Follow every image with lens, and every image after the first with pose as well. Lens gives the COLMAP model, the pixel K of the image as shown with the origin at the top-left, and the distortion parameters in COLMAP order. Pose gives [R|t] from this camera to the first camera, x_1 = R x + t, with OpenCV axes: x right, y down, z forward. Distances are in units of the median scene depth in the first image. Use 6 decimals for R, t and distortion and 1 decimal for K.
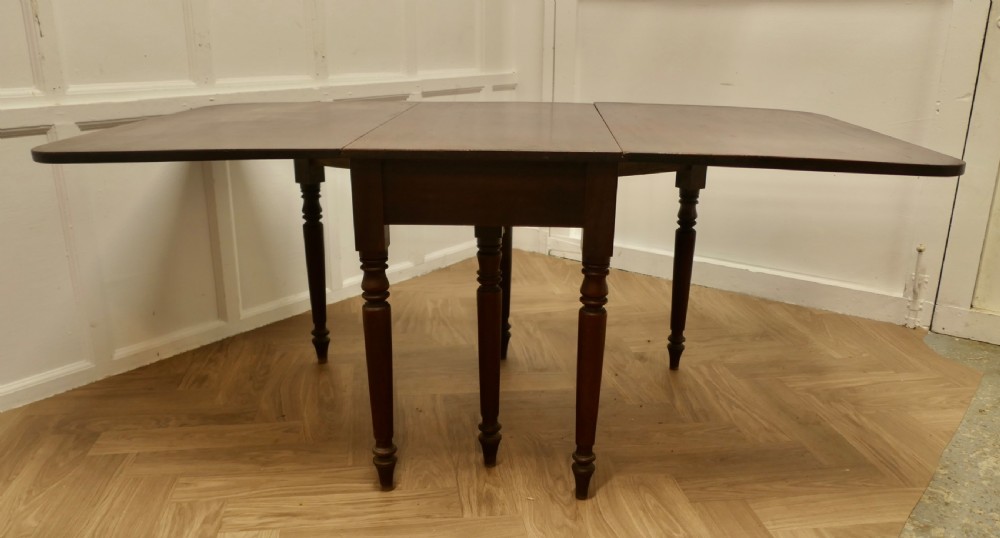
lens RADIAL K [[819.0, 0, 494.0], [0, 819.0, 320.4], [0, 0, 1]] dist [-0.027363, 0.005515]
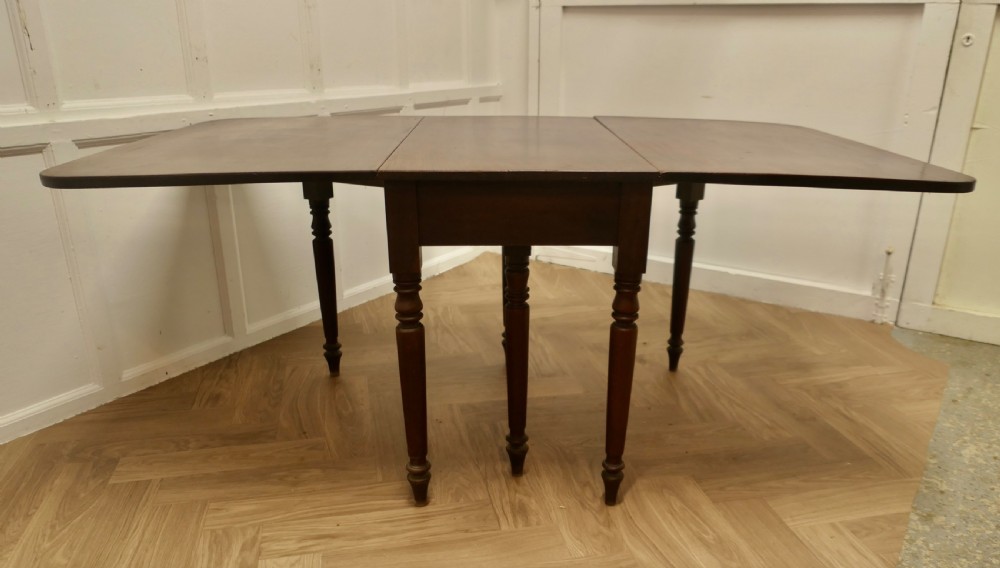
lens RADIAL K [[755.9, 0, 524.9], [0, 755.9, 348.8], [0, 0, 1]] dist [-0.021470, -0.000316]
pose [[0.995218, -0.031808, 0.092354, -0.071978], [0.027346, 0.998415, 0.049183, -0.025881], [-0.093772, -0.046422, 0.994511, 0.053511]]
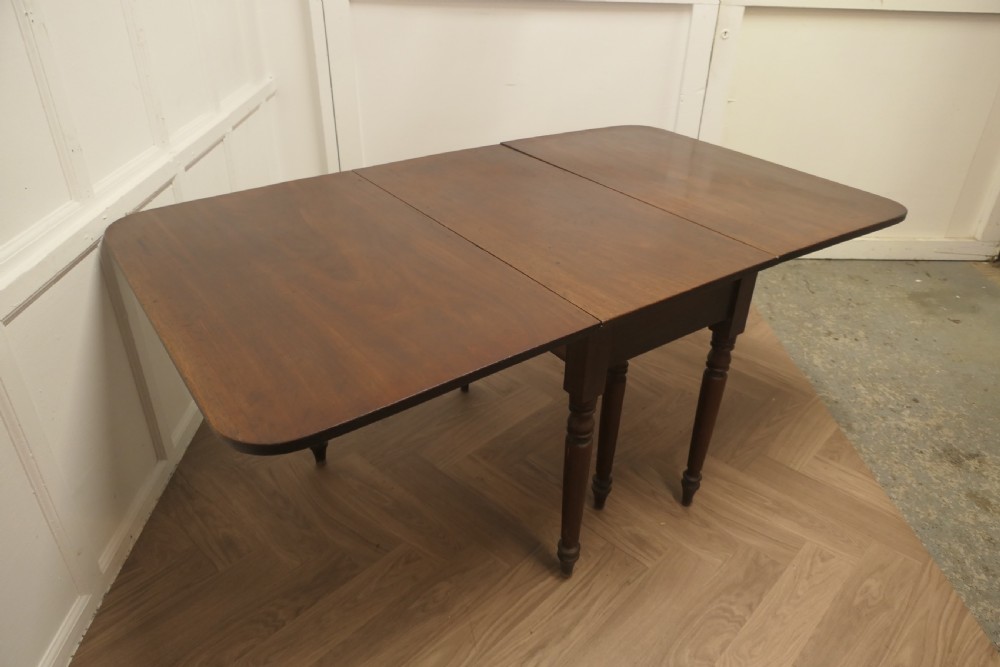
lens RADIAL K [[683.8, 0, 498.7], [0, 683.8, 338.3], [0, 0, 1]] dist [-0.021471, 0.000338]
pose [[0.780033, -0.315991, 0.540090, -0.518480], [0.197235, 0.943288, 0.267032, -0.309859], [-0.593841, -0.101769, 0.798120, 0.306833]]
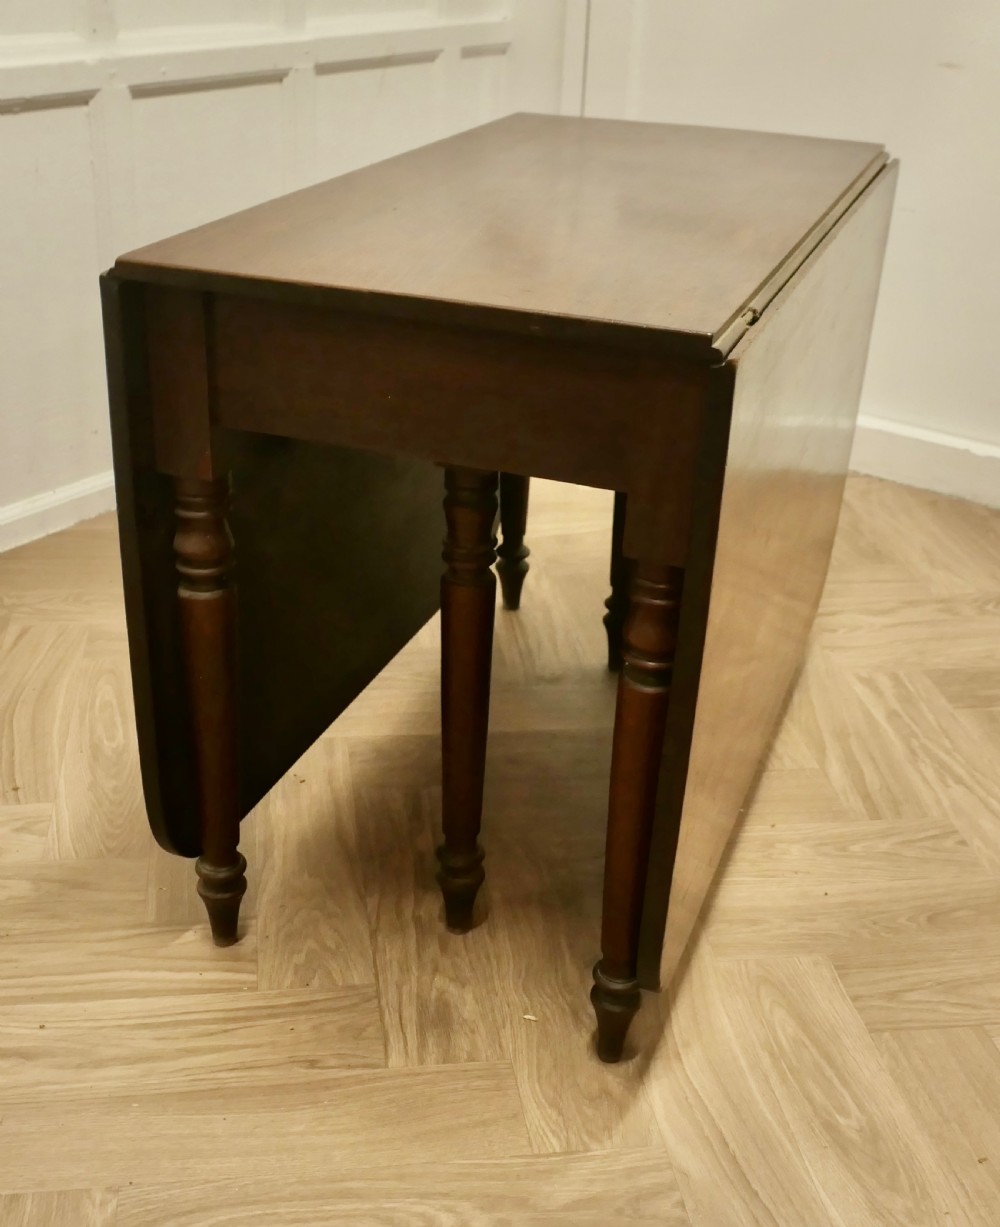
lens RADIAL K [[1479.1, 0, 451.3], [0, 1479.1, 590.6], [0, 0, 1]] dist [-0.018282, 0.000000]
pose [[0.999786, 0.020018, 0.005142, -0.009055], [-0.020451, 0.994130, 0.106246, -0.099174], [-0.002985, -0.106328, 0.994327, 0.152938]]
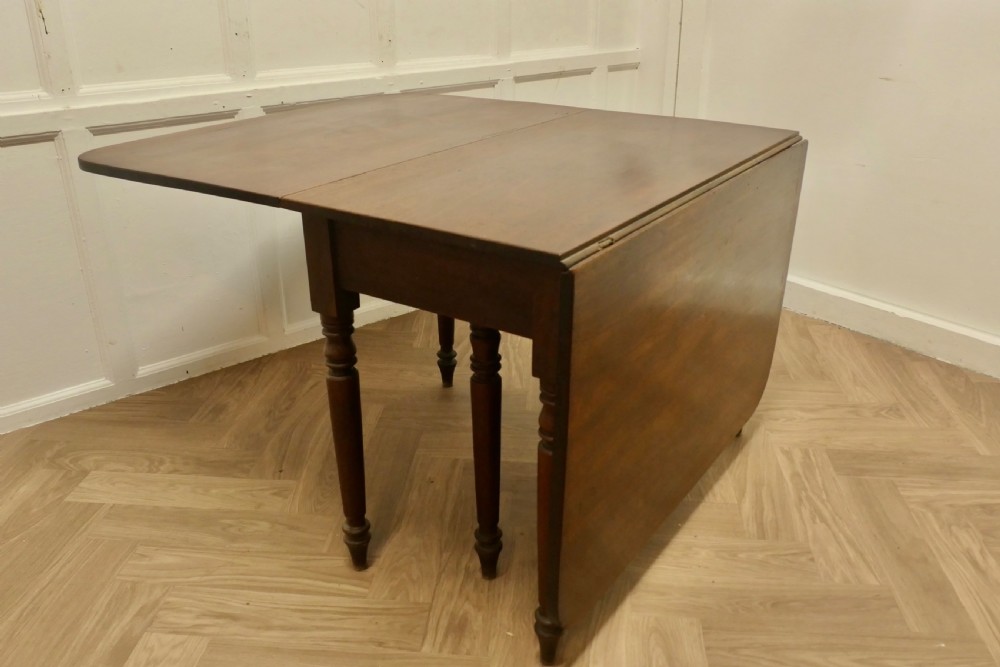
lens RADIAL K [[847.9, 0, 504.2], [0, 847.9, 332.6], [0, 0, 1]] dist [-0.023565, -0.005365]
pose [[0.976642, 0.081948, -0.198634, 0.154600], [-0.066704, 0.994375, 0.082272, -0.128623], [0.204259, -0.067100, 0.976615, 0.164586]]
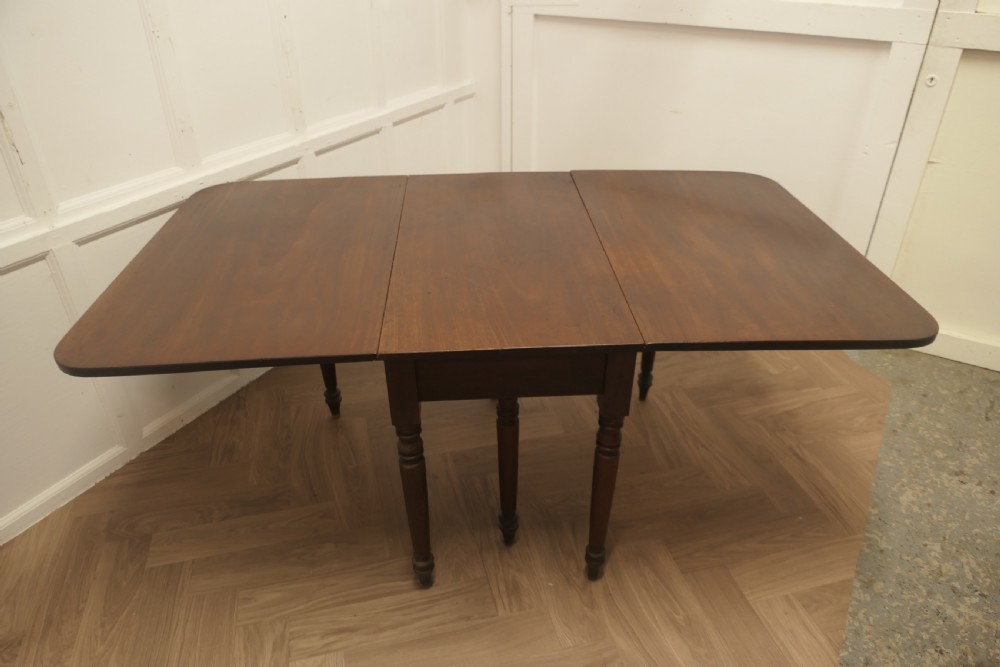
lens RADIAL K [[683.8, 0, 503.1], [0, 683.8, 334.0], [0, 0, 1]] dist [-0.021471, 0.000338]
pose [[0.992619, -0.069855, 0.099133, -0.081360], [0.047755, 0.976544, 0.209954, -0.292725], [-0.111474, -0.203670, 0.972673, 0.107263]]
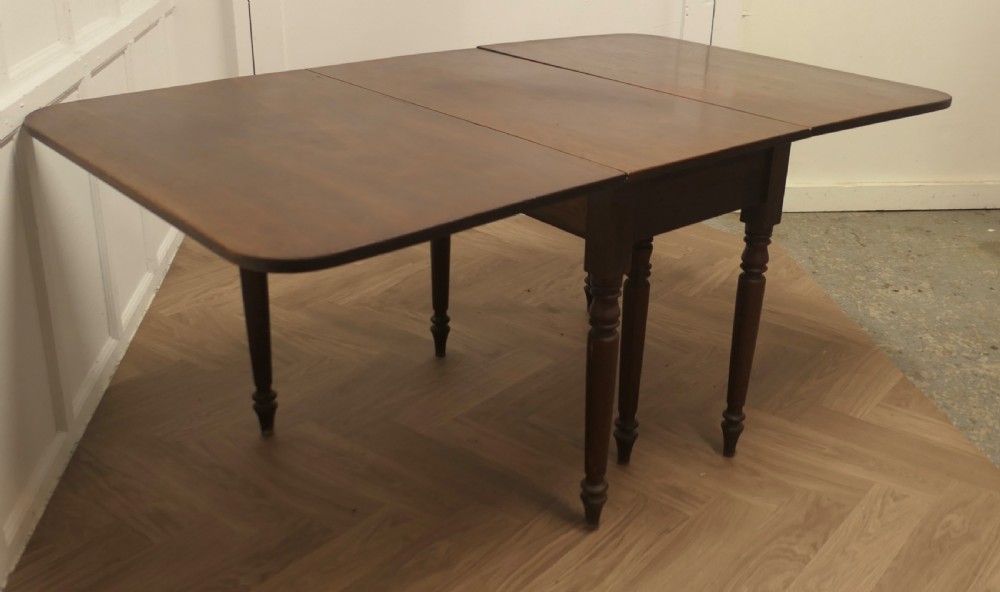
lens RADIAL K [[1010.5, 0, 509.8], [0, 1010.5, 289.2], [0, 0, 1]] dist [-0.025202, 0.000000]
pose [[0.721011, -0.264123, 0.640611, -0.724896], [0.215464, 0.964131, 0.155004, -0.204468], [-0.658573, 0.026269, 0.752058, 0.191734]]
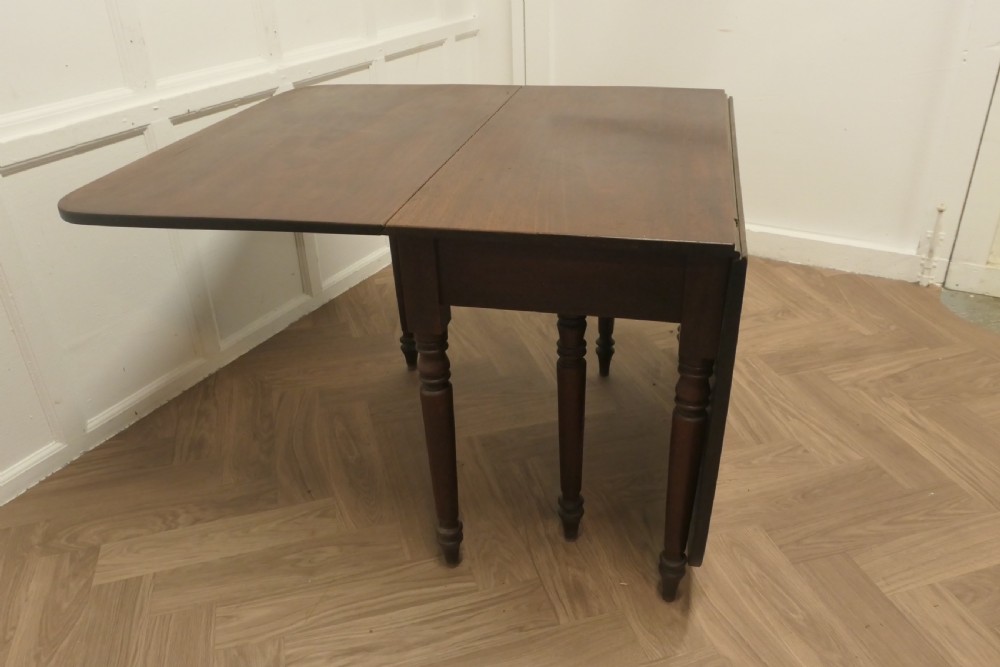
lens RADIAL K [[780.7, 0, 501.2], [0, 780.7, 335.8], [0, 0, 1]] dist [-0.012355, -0.014620]
pose [[0.988872, -0.102693, 0.107641, -0.130801], [0.083859, 0.982409, 0.166854, -0.175061], [-0.122882, -0.155971, 0.980088, 0.184634]]
